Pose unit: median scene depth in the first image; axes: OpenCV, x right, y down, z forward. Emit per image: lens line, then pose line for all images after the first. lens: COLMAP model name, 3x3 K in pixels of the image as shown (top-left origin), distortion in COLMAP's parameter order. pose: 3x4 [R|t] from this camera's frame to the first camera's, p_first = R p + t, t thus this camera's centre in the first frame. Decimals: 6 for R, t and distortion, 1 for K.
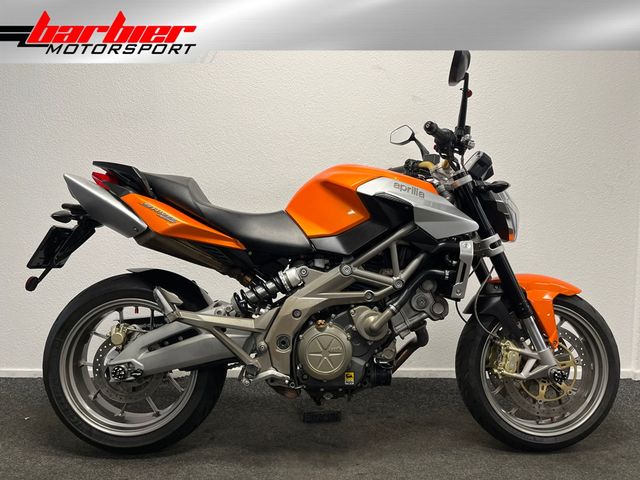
lens RADIAL K [[476.4, 0, 320.0], [0, 476.4, 240.0], [0, 0, 1]] dist [0.055494, -0.074320]
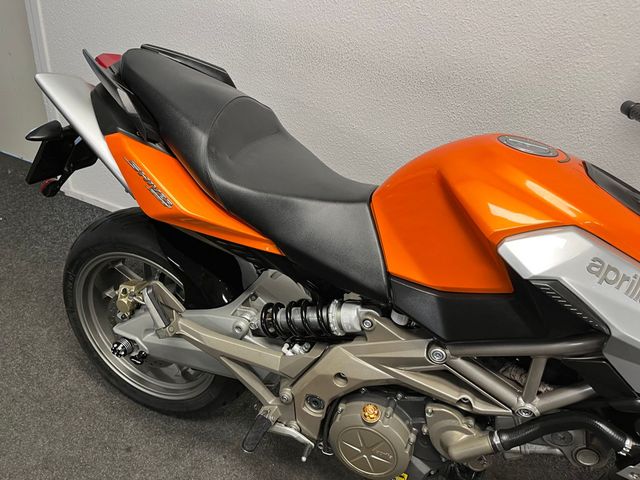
lens RADIAL K [[476.4, 0, 320.0], [0, 476.4, 240.0], [0, 0, 1]] dist [0.055494, -0.074320]
pose [[0.911925, 0.305598, -0.273866, 0.043119], [-0.136437, 0.855214, 0.499995, -0.313700], [0.387012, -0.418592, 0.821585, 0.544638]]
